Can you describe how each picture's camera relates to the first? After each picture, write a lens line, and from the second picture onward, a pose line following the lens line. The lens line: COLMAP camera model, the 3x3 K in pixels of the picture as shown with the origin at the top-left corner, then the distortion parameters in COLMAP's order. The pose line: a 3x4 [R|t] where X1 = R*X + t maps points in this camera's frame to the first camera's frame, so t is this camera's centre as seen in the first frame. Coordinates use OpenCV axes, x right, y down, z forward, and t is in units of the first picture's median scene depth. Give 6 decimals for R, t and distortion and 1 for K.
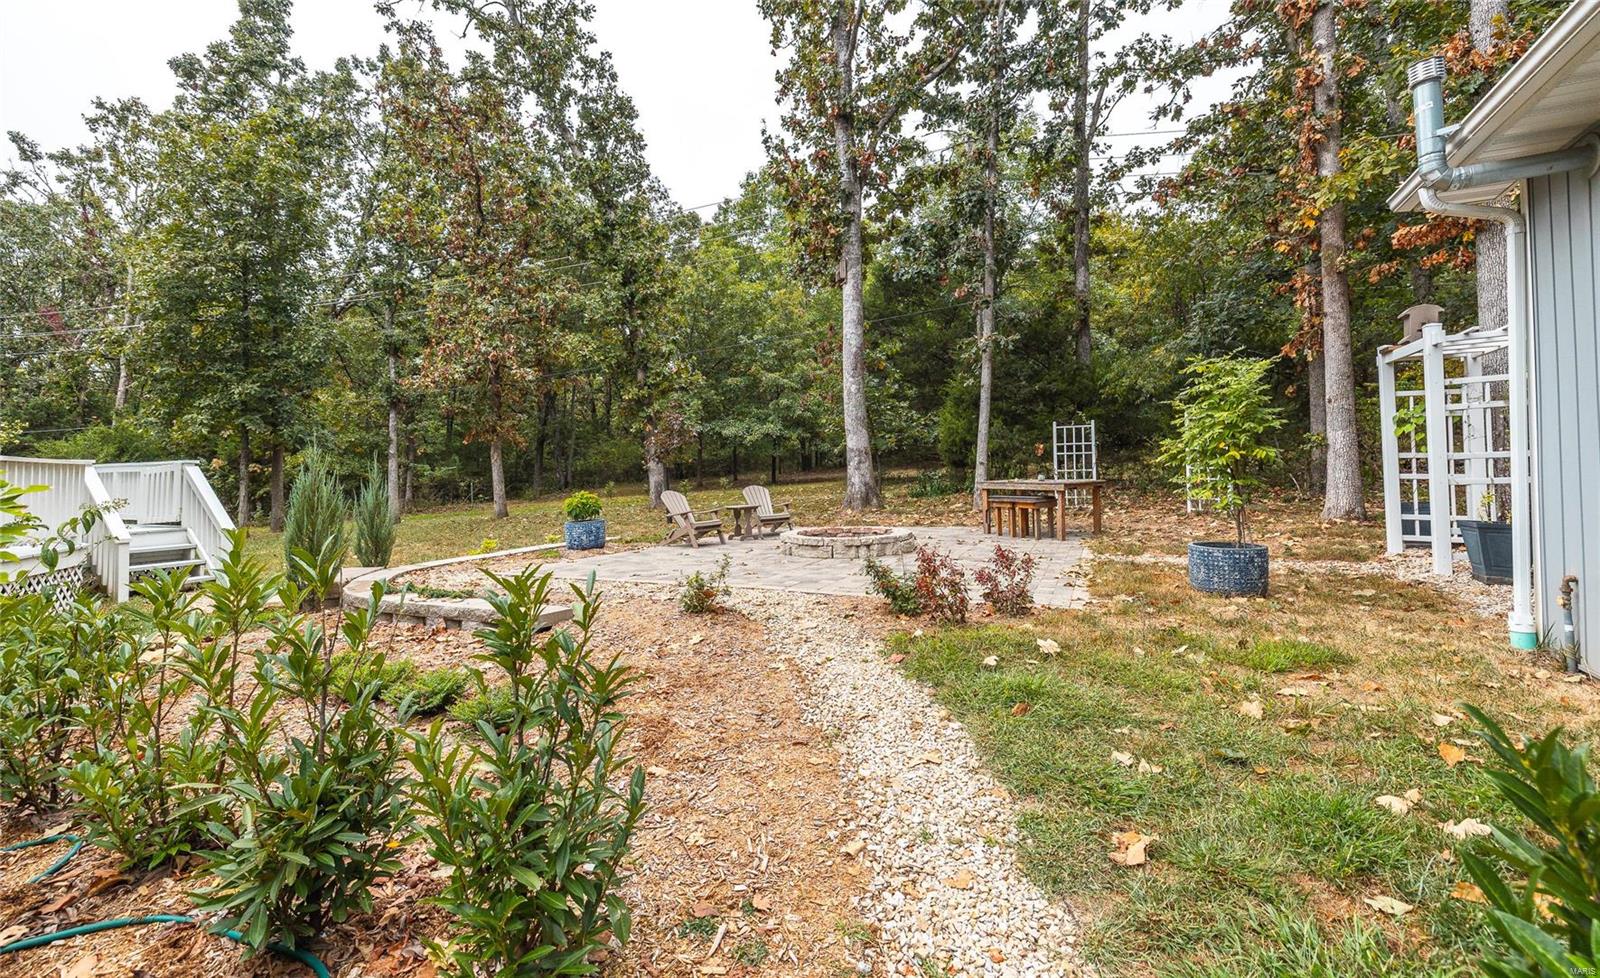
lens RADIAL K [[690.9, 0, 795.8], [0, 690.9, 484.4], [0, 0, 1]] dist [-0.007790, -0.000124]
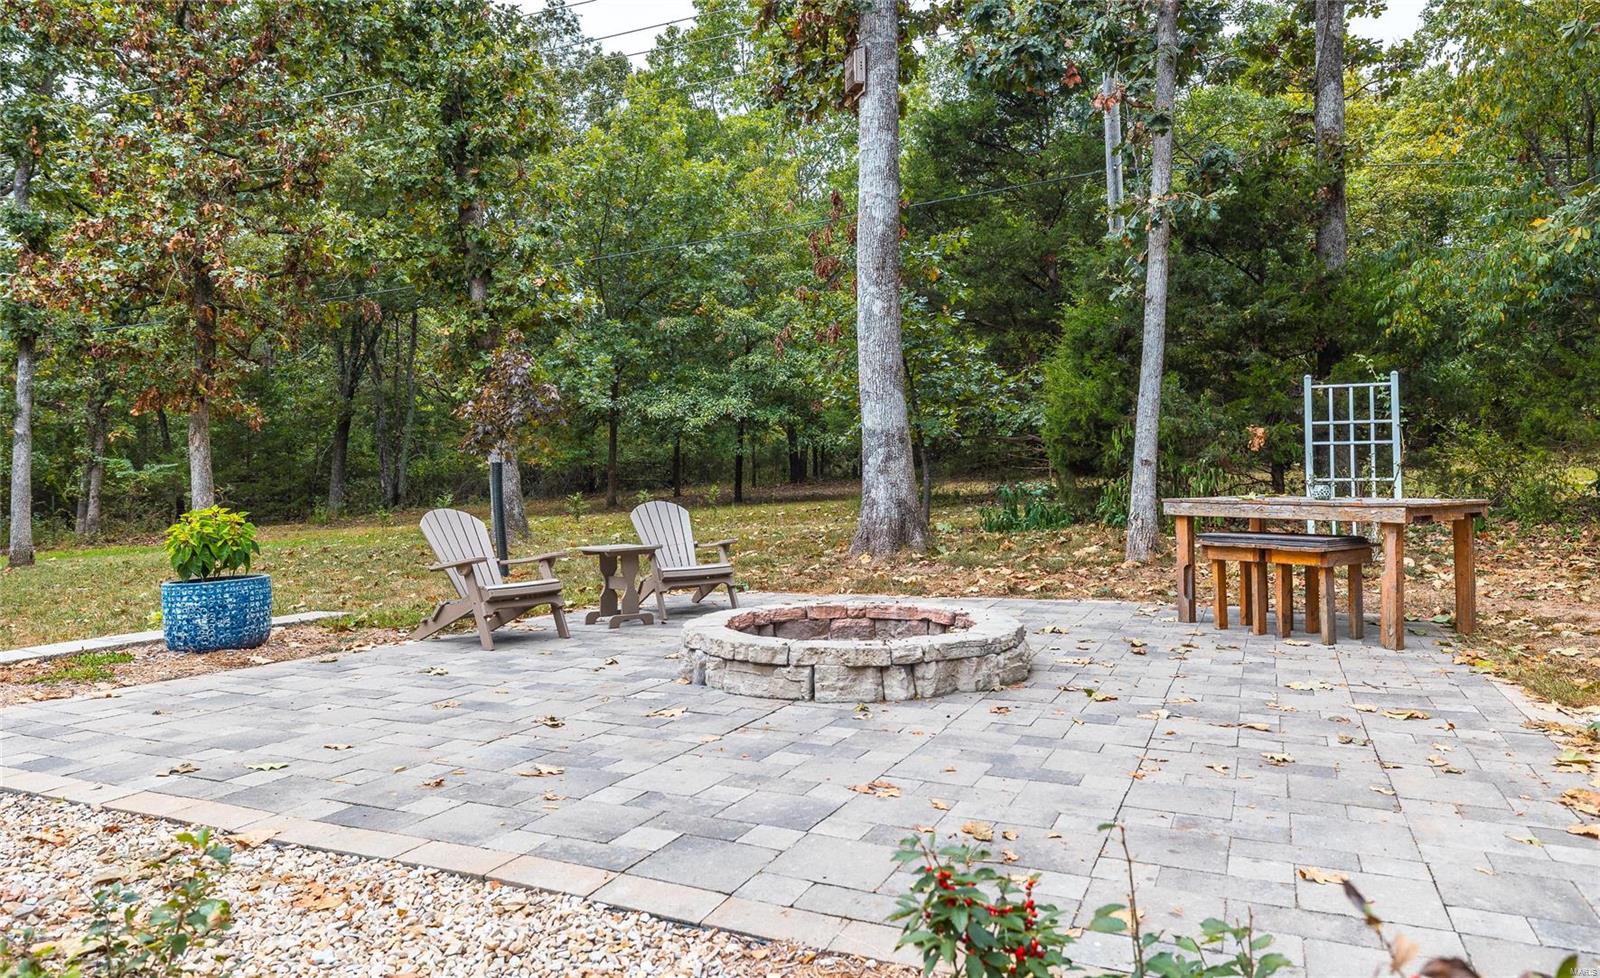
lens RADIAL K [[1039.2, 0, 800.2], [0, 1039.2, 487.4], [0, 0, 1]] dist [0.000826, 0.001232]
pose [[0.999816, 0.016084, 0.010450, 0.019377], [-0.015890, 0.999704, -0.018447, 0.002719], [-0.010744, 0.018277, 0.999775, 0.224620]]
